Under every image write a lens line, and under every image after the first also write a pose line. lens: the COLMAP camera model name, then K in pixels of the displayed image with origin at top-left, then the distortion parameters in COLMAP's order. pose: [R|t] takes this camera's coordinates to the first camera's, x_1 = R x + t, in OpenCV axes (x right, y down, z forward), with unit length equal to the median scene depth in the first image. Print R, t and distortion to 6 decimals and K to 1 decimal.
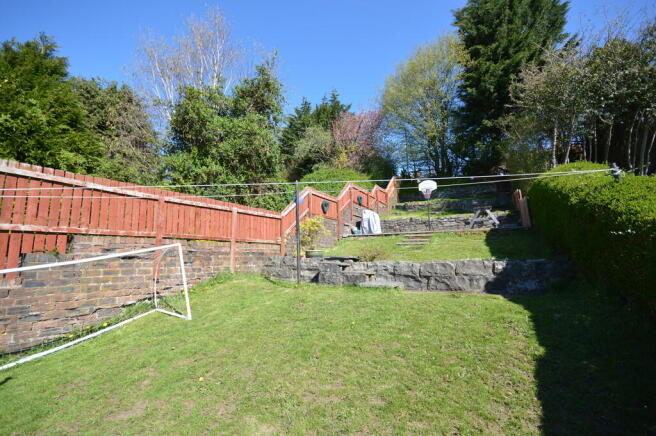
lens RADIAL K [[293.2, 0, 328.0], [0, 293.2, 218.0], [0, 0, 1]] dist [-0.008742, -0.000675]
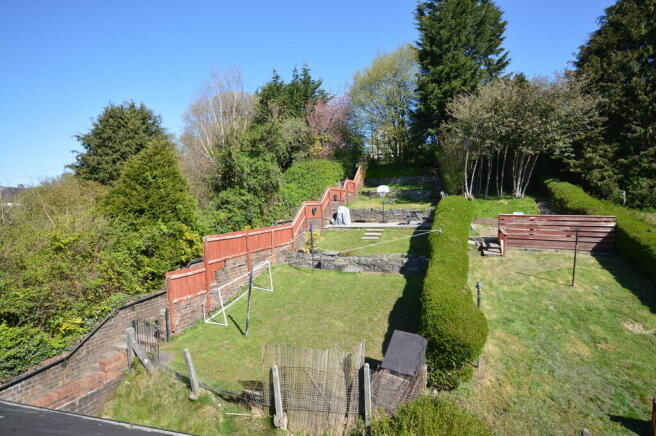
lens RADIAL K [[334.7, 0, 328.0], [0, 334.7, 218.0], [0, 0, 1]] dist [0.000611, 0.000304]
pose [[0.992428, -0.025124, 0.120227, -0.109284], [0.003889, 0.984793, 0.173691, -0.224059], [-0.122763, -0.171908, 0.977434, -0.508807]]
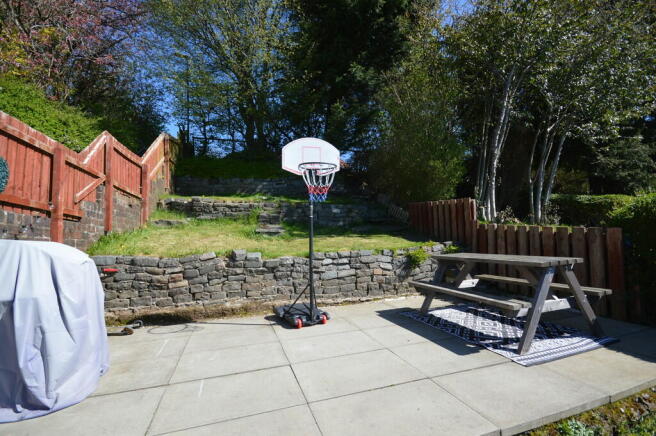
lens RADIAL K [[293.2, 0, 328.0], [0, 293.2, 218.0], [0, 0, 1]] dist [-0.008742, -0.000675]
pose [[0.714209, 0.037237, 0.698941, 0.131775], [-0.061488, 0.998061, 0.009658, -0.046677], [-0.697226, -0.049875, 0.715114, 0.681193]]
